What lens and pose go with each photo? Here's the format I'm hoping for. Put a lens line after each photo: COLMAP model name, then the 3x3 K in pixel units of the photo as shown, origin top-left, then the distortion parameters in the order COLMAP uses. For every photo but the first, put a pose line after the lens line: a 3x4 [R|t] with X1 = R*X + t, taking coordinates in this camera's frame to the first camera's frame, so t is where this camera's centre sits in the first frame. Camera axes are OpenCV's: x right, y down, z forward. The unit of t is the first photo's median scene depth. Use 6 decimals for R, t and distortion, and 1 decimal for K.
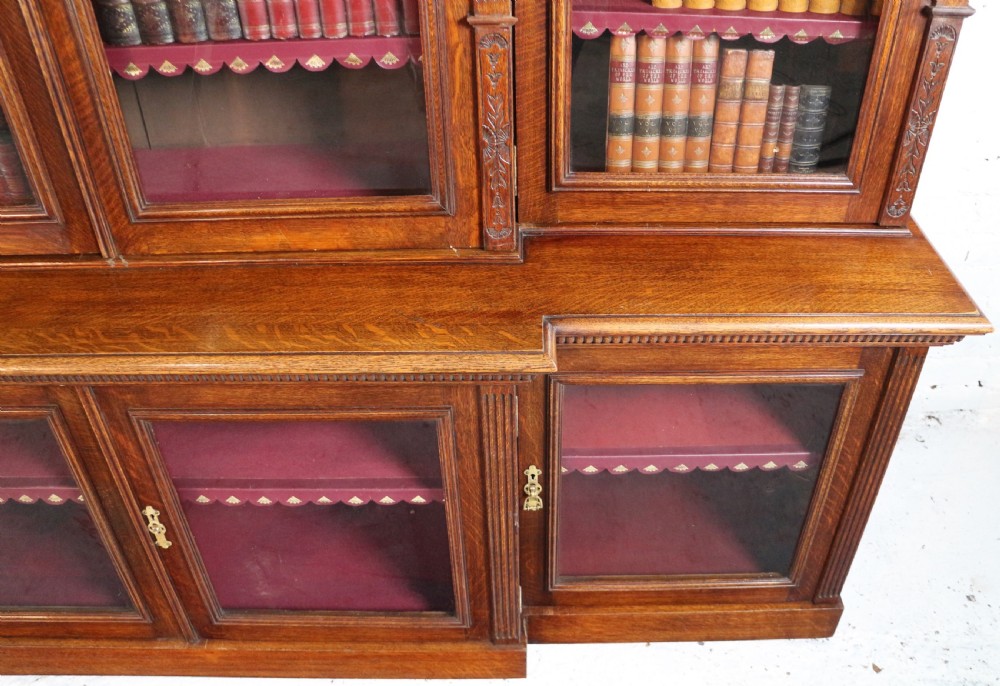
lens RADIAL K [[870.5, 0, 530.1], [0, 870.5, 353.7], [0, 0, 1]] dist [-0.167316, 0.123351]
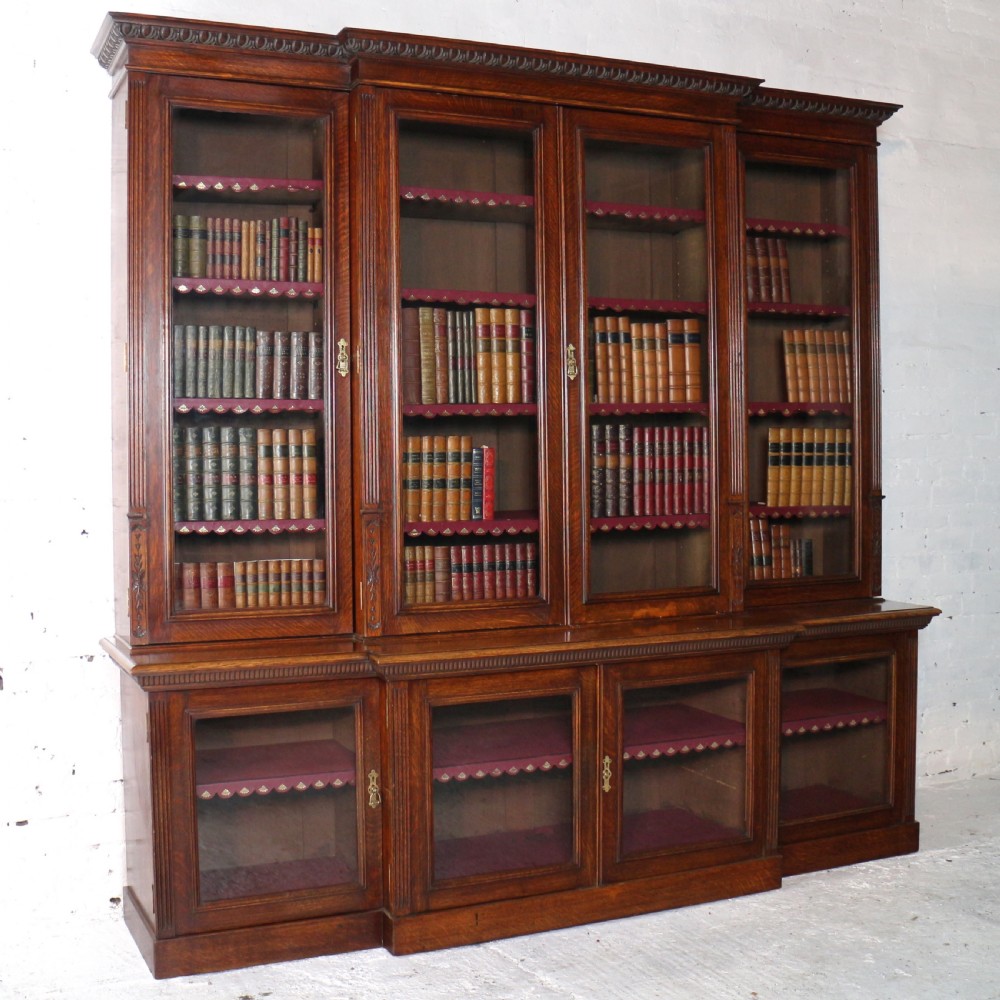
lens RADIAL K [[1357.6, 0, 486.0], [0, 1357.6, 472.5], [0, 0, 1]] dist [-0.146639, 0.000000]
pose [[0.915011, -0.012817, 0.403224, -1.925210], [0.250516, 0.801491, -0.543004, 1.244883], [-0.316221, 0.597869, 0.736585, -1.431827]]
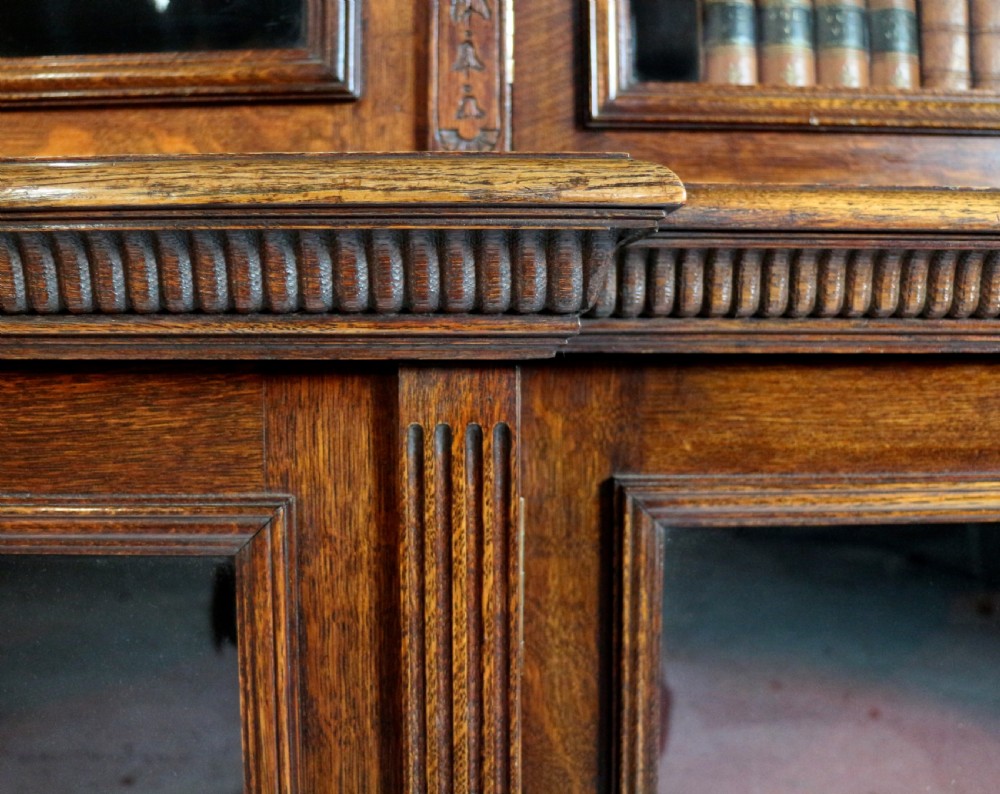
lens RADIAL K [[1040.7, 0, 489.3], [0, 1040.7, 362.4], [0, 0, 1]] dist [-0.143027, 0.000000]
pose [[0.999997, 0.001937, -0.001367, -0.025286], [-0.002371, 0.806032, -0.591867, 0.216358], [-0.000045, 0.591869, 0.806034, 0.676487]]
